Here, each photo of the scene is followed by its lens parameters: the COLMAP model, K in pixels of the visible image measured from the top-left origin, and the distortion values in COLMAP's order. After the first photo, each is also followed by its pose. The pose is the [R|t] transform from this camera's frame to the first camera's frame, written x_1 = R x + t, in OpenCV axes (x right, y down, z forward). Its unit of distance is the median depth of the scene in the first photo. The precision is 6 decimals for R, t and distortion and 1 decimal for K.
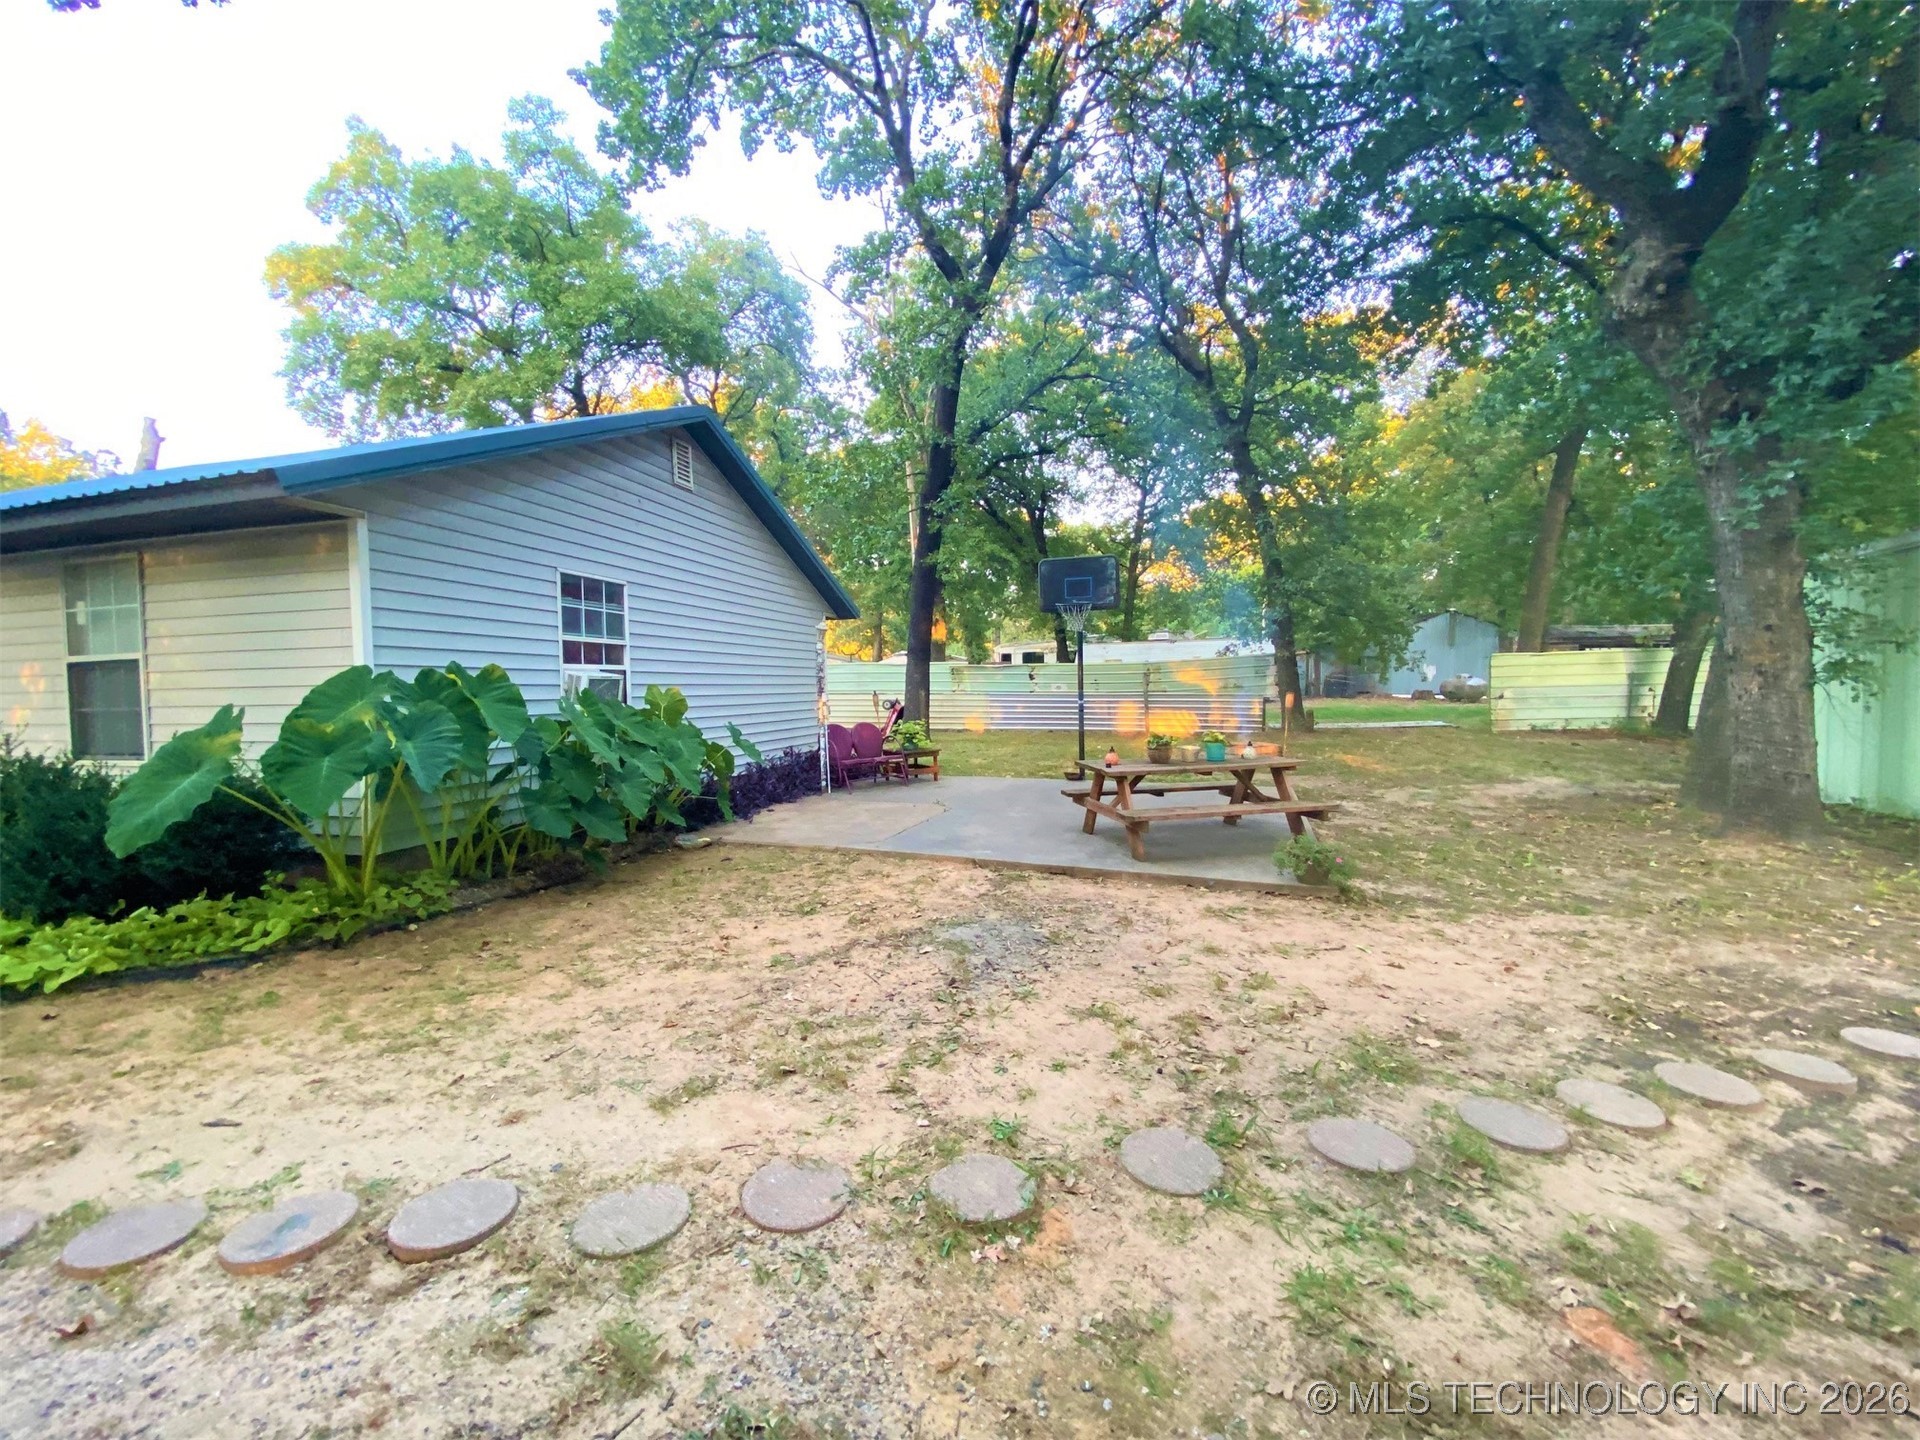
lens RADIAL K [[787.0, 0, 955.9], [0, 787.0, 720.5], [0, 0, 1]] dist [-0.028303, -0.000708]
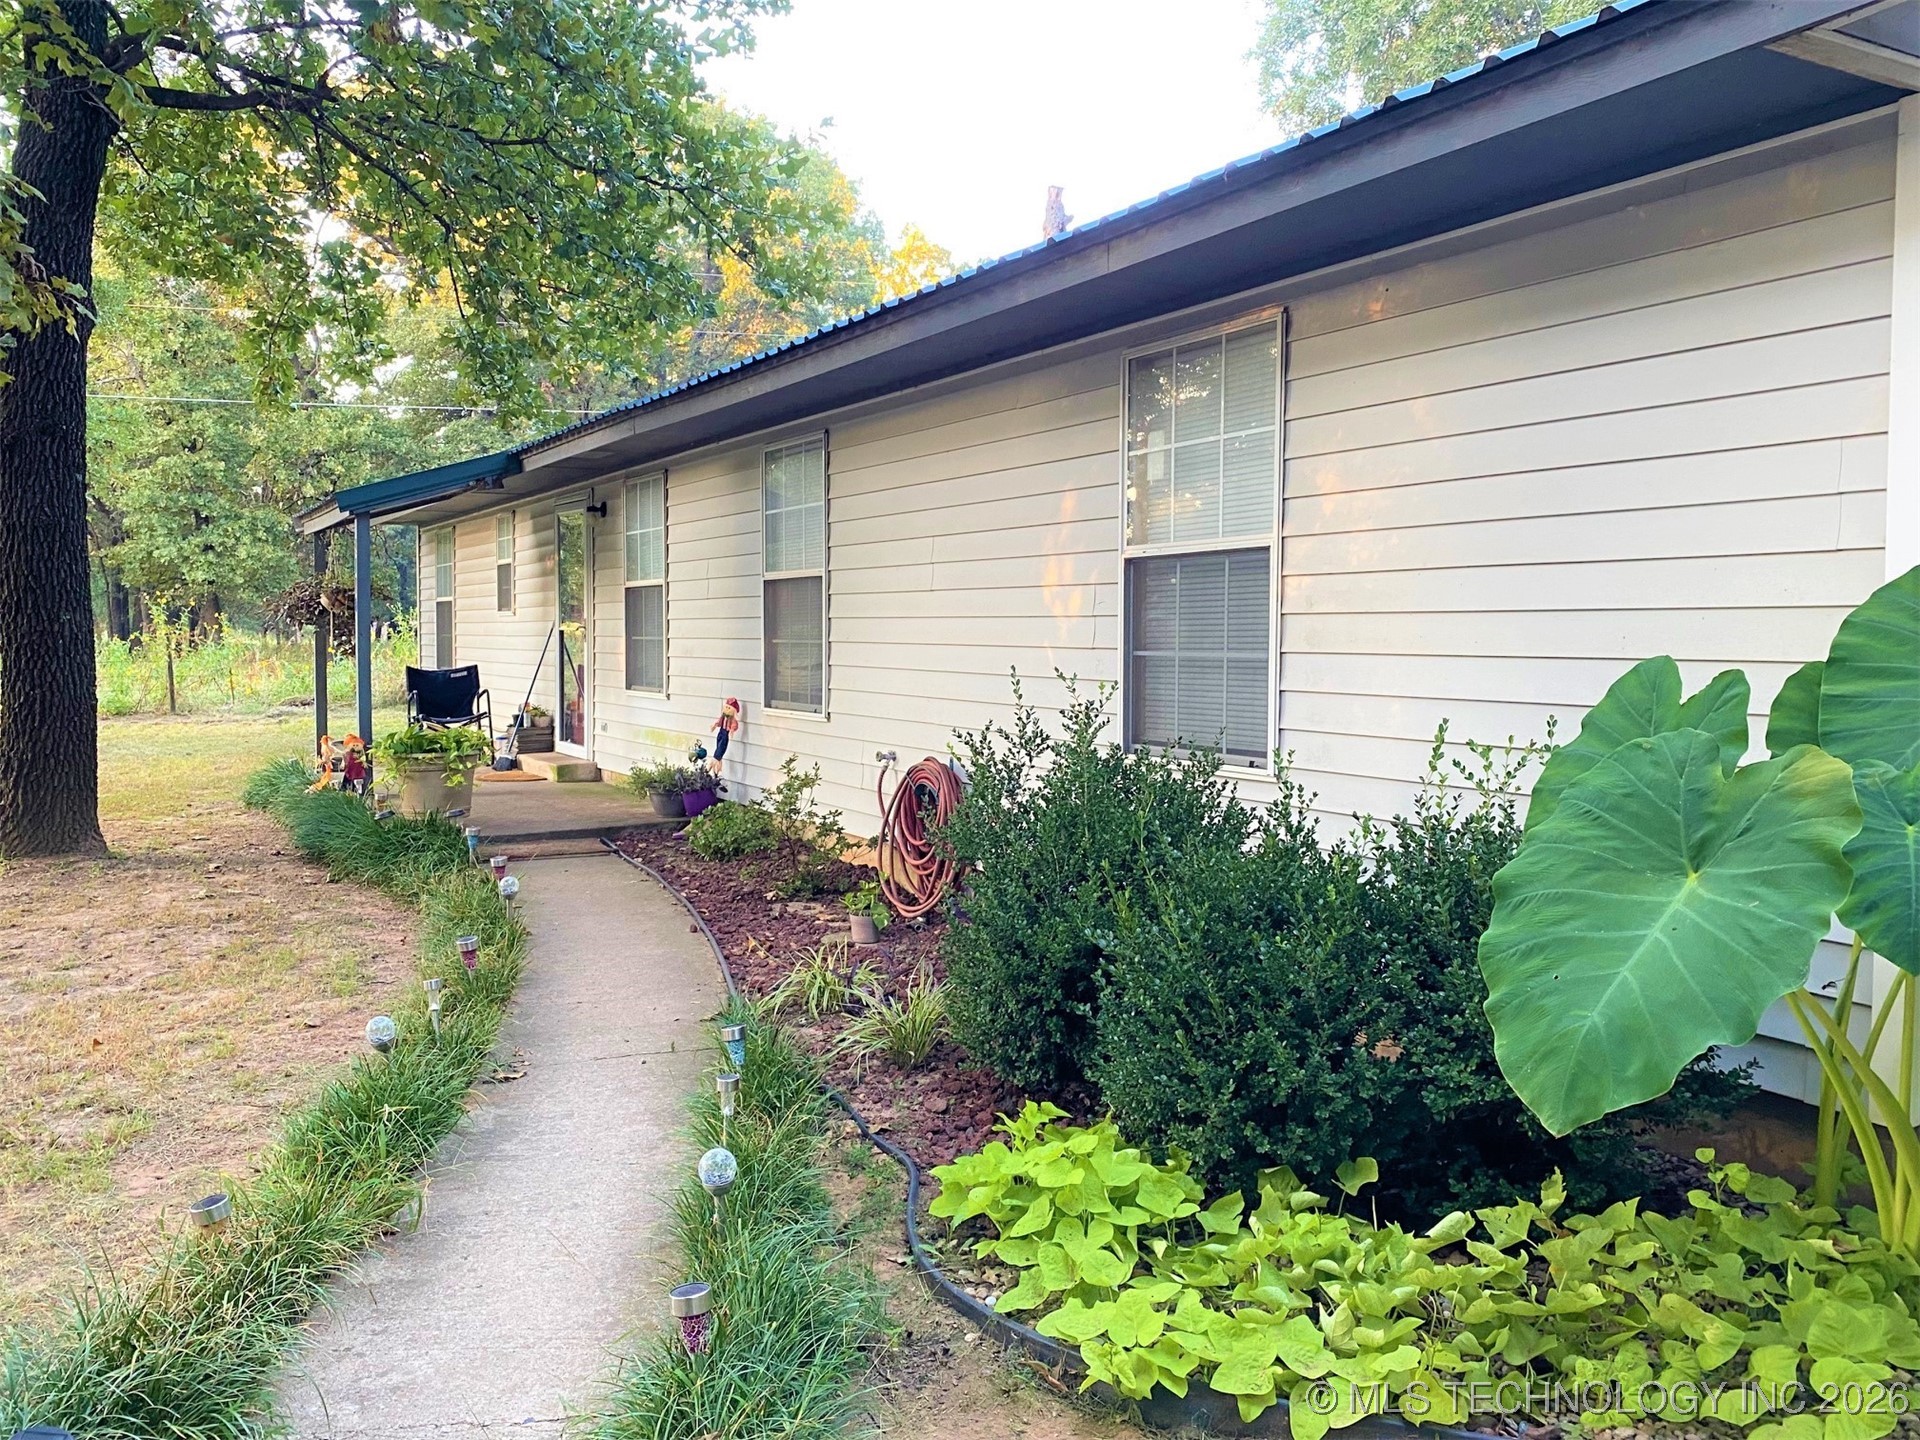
lens RADIAL K [[1569.9, 0, 961.5], [0, 1569.9, 718.7], [0, 0, 1]] dist [-0.003432, -0.000234]
pose [[0.671624, 0.059387, -0.738508, -0.499243], [-0.044148, 0.998219, 0.040121, -0.006730], [0.739576, 0.005657, 0.673050, 0.231970]]
